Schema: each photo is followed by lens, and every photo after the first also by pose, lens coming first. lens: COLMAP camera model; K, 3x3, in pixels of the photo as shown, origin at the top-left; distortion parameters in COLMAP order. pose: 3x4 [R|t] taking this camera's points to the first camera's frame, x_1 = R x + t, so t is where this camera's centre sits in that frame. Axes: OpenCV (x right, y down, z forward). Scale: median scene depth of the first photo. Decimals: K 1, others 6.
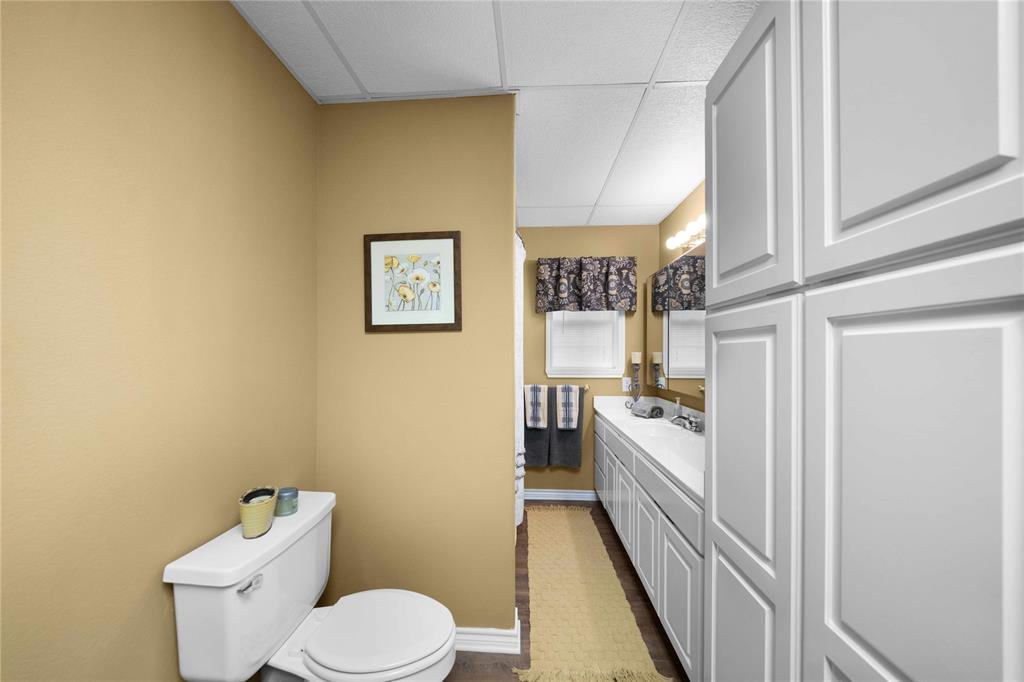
lens RADIAL K [[363.2, 0, 509.8], [0, 363.2, 351.2], [0, 0, 1]] dist [-0.001774, 0.000221]
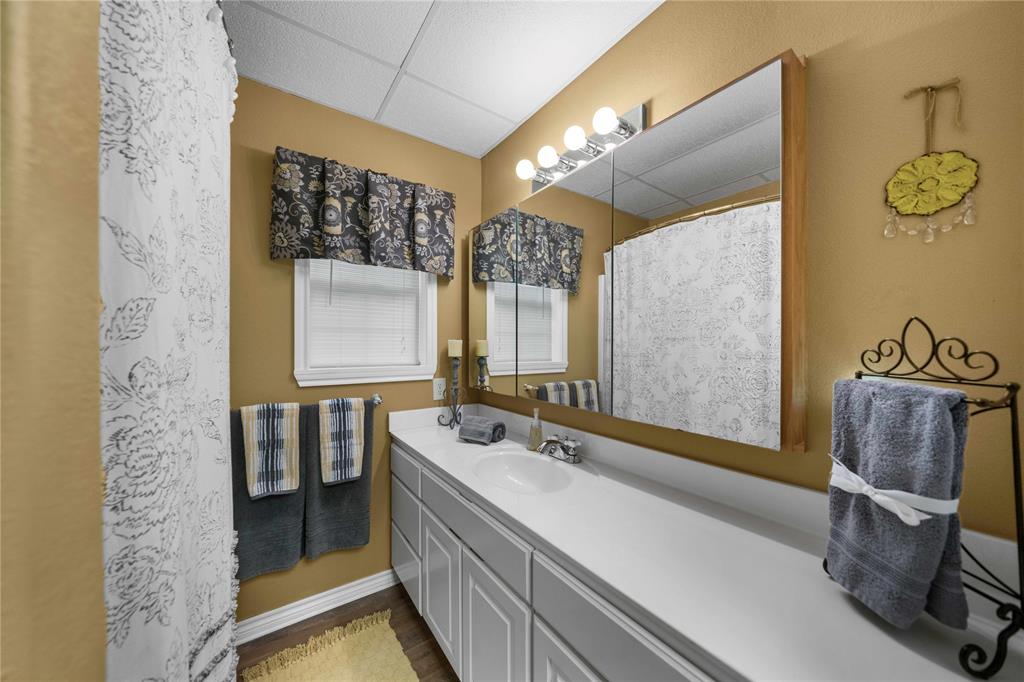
lens RADIAL K [[363.2, 0, 517.9], [0, 363.2, 349.6], [0, 0, 1]] dist [-0.001774, 0.000221]
pose [[0.778365, -0.003862, 0.627800, 0.023964], [-0.009114, 0.999806, 0.017450, 0.008311], [-0.627745, -0.019305, 0.778179, 0.413662]]
